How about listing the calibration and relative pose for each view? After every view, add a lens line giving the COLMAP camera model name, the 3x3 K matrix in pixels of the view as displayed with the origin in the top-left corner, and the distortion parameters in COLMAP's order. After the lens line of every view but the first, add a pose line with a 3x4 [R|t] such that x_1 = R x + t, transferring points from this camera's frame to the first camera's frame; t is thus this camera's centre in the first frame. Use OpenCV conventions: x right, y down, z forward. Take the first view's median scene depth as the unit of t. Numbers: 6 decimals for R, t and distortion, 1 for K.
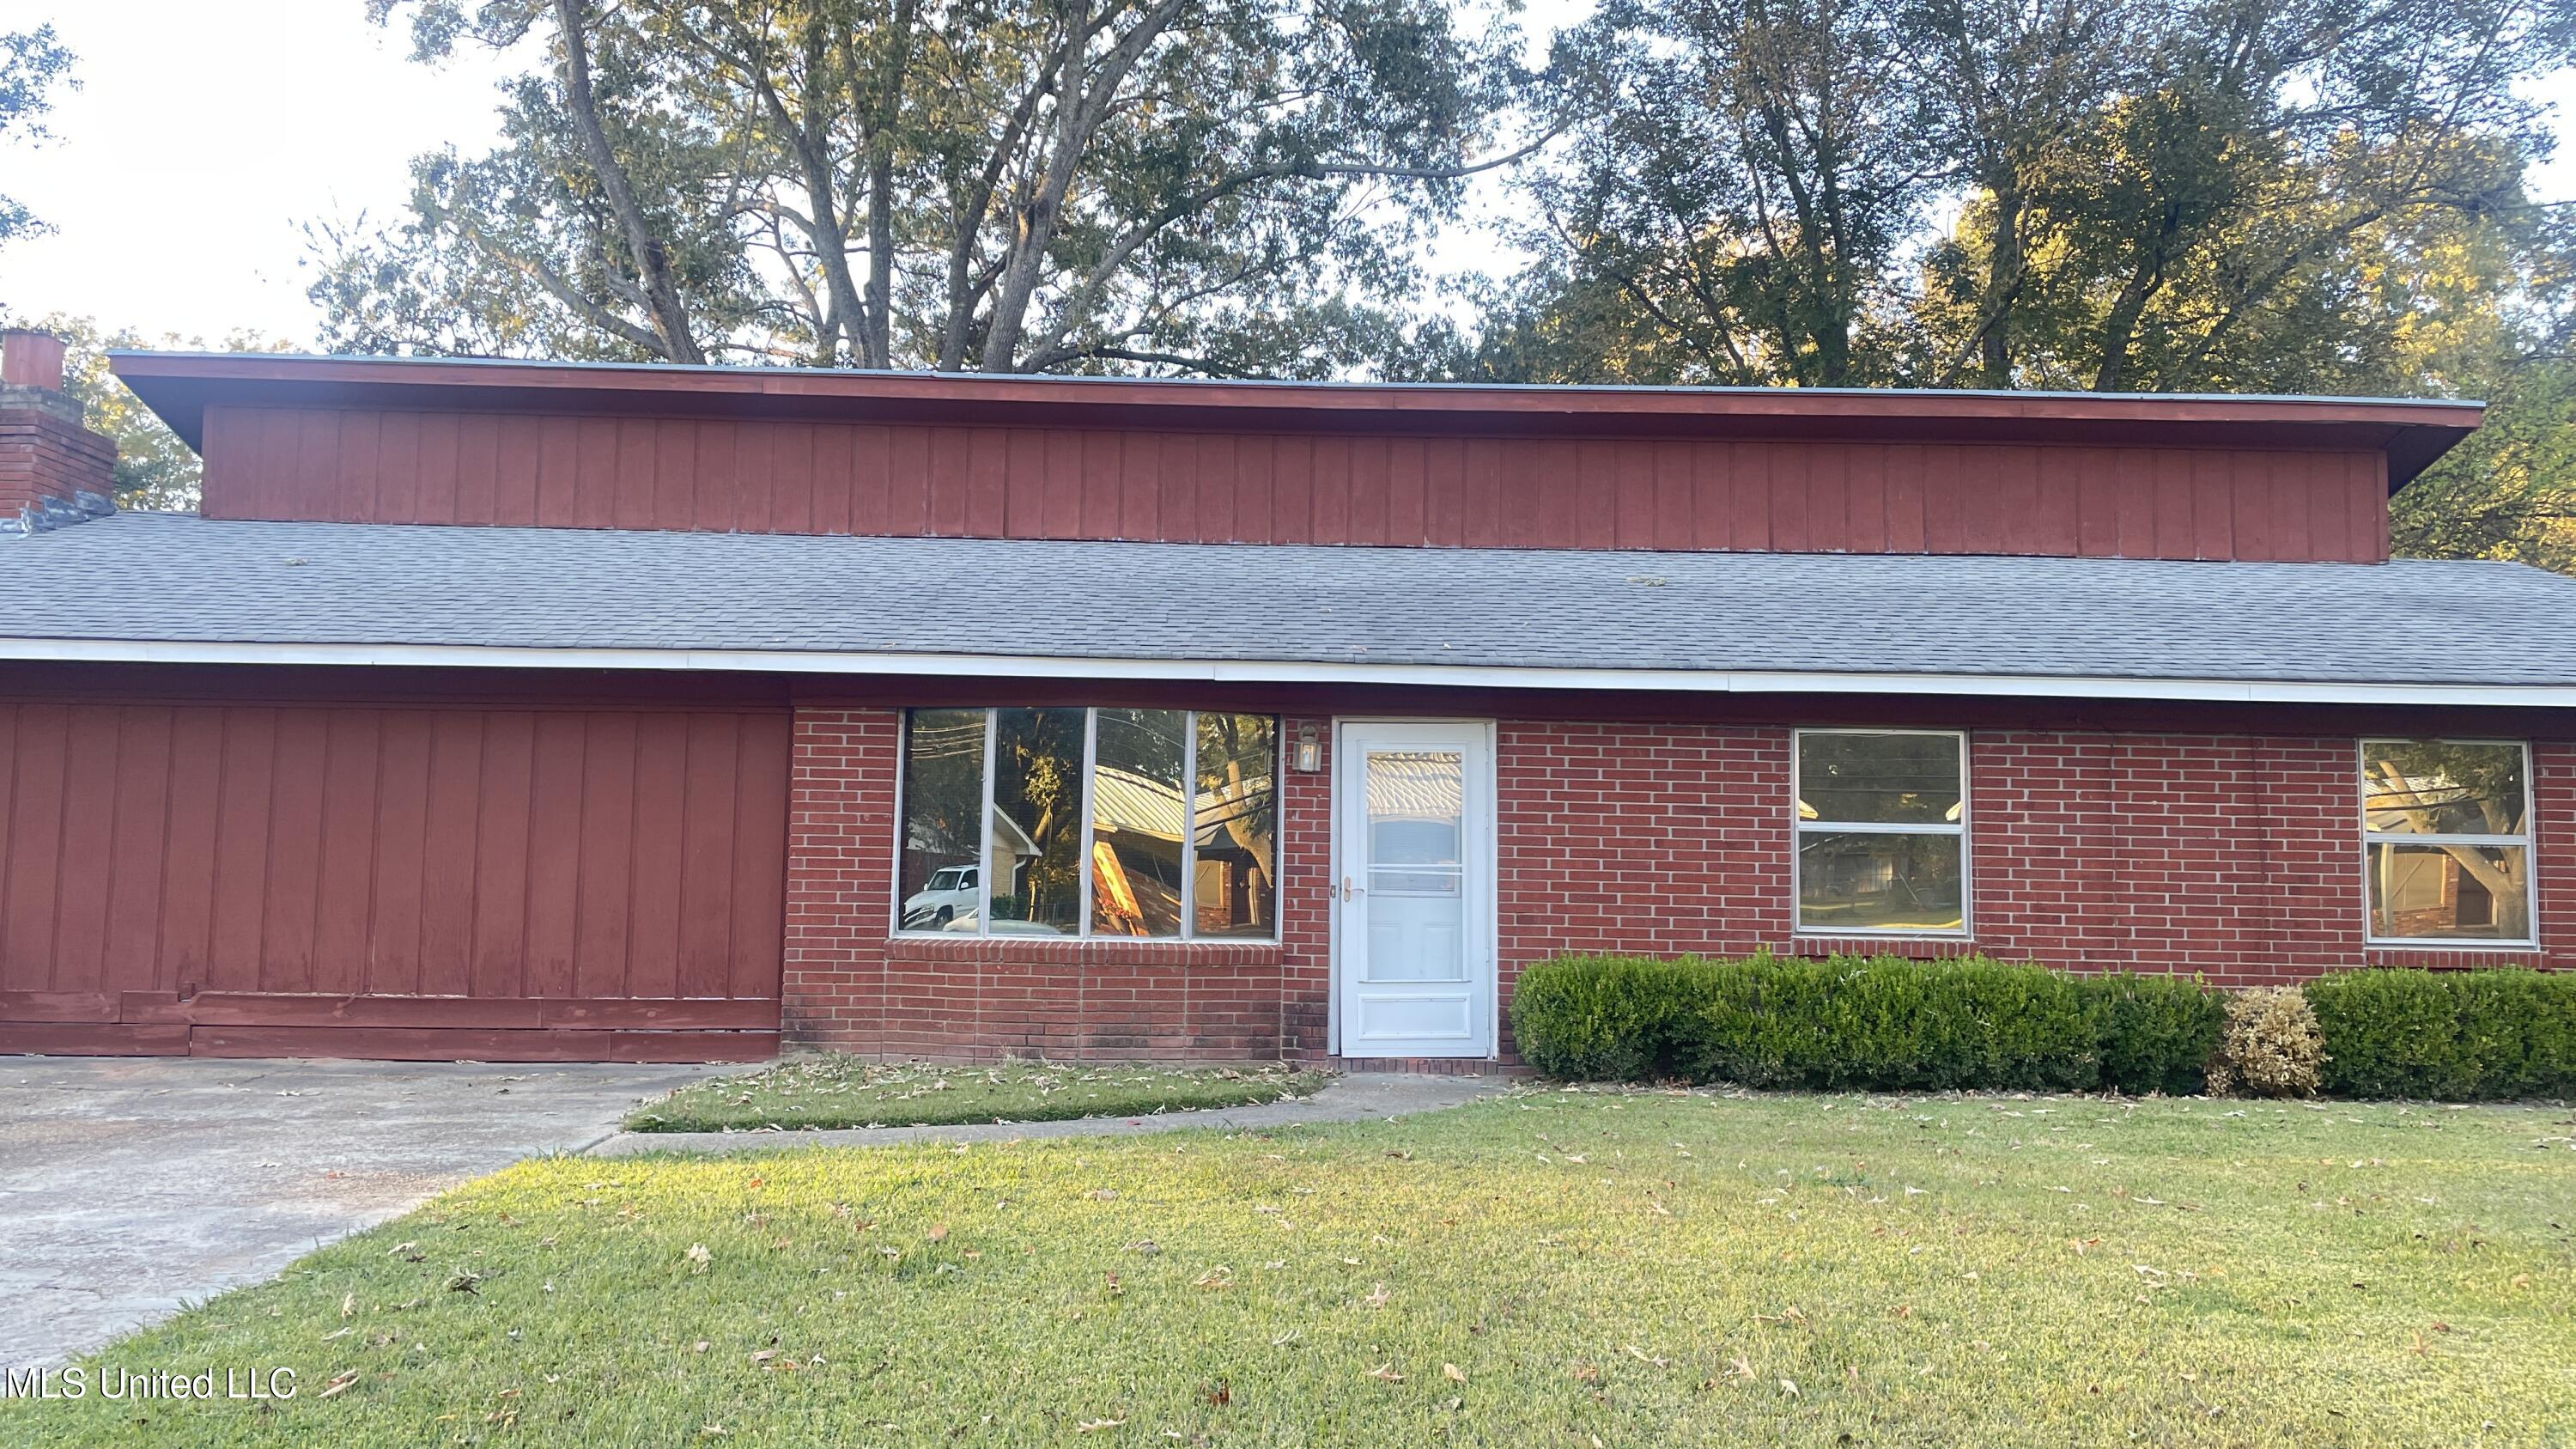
lens RADIAL K [[2015.9, 0, 1288.0], [0, 2015.9, 724.5], [0, 0, 1]] dist [0.092505, -0.129057]
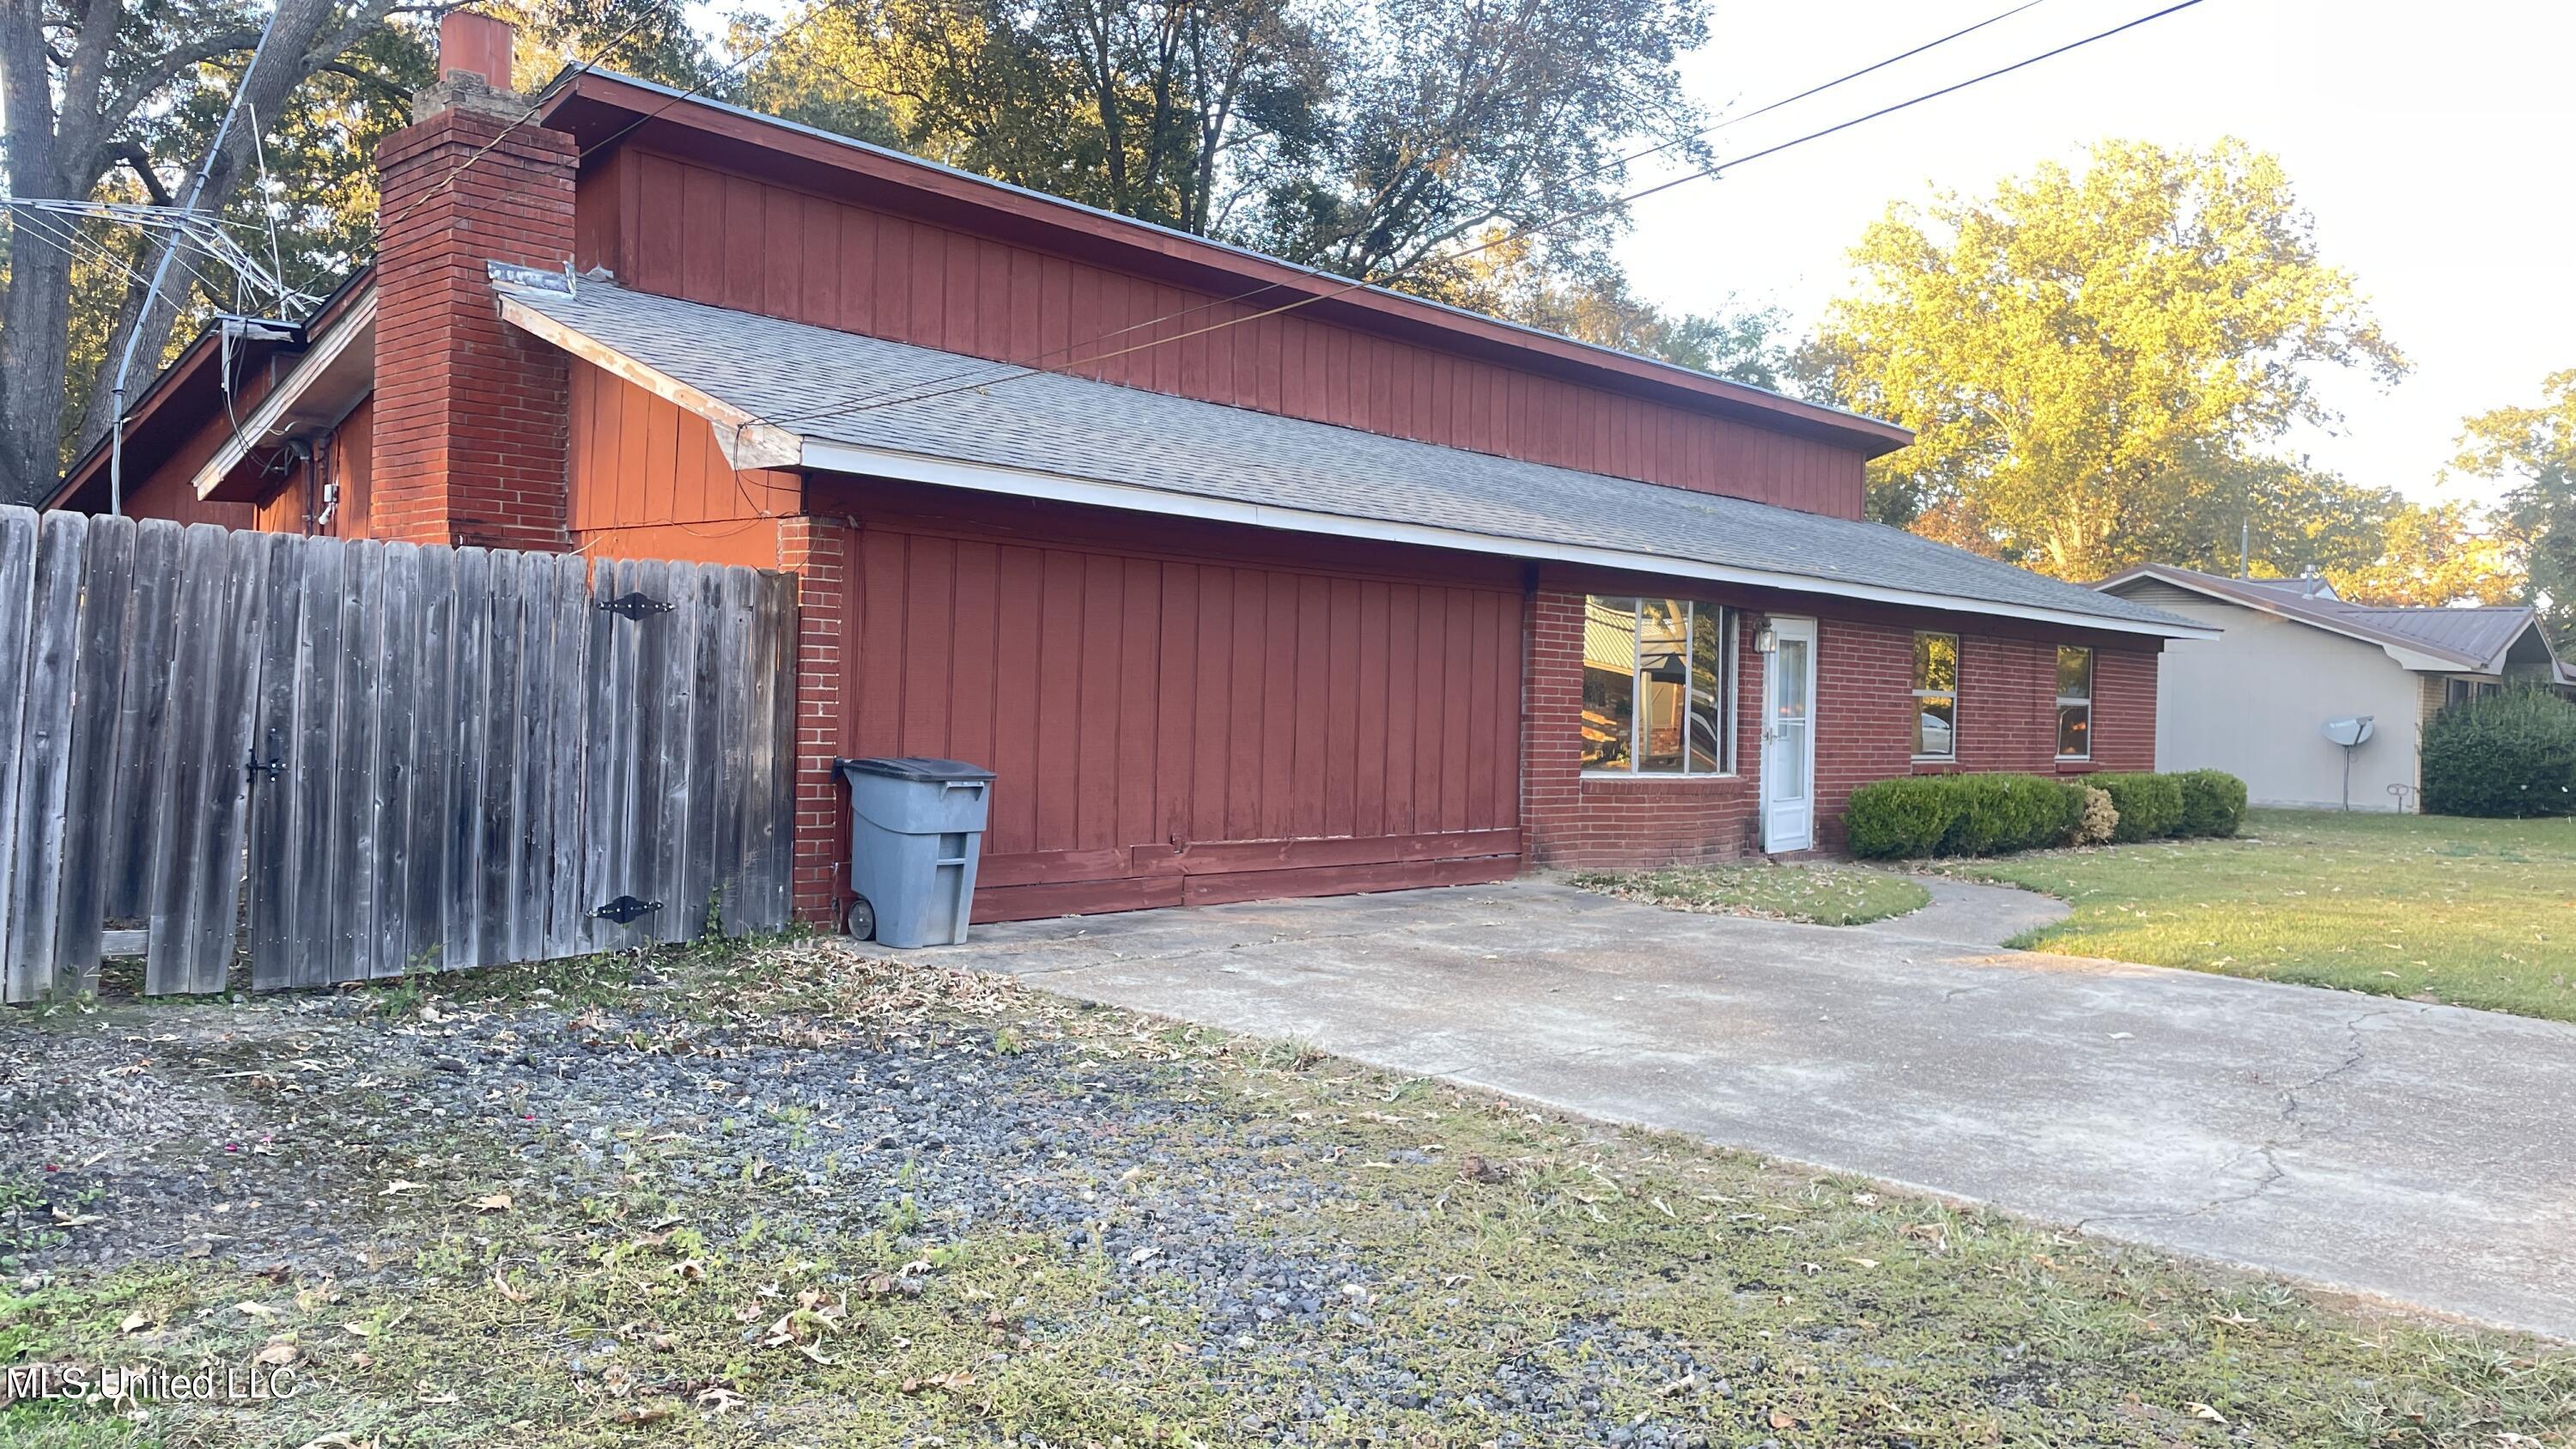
lens RADIAL K [[1964.6, 0, 1288.0], [0, 1964.6, 724.5], [0, 0, 1]] dist [0.127422, -0.109159]
pose [[0.693094, -0.005180, 0.720828, -1.195844], [-0.074756, 0.994066, 0.079023, -0.010343], [-0.716960, -0.108657, 0.688594, 0.288277]]
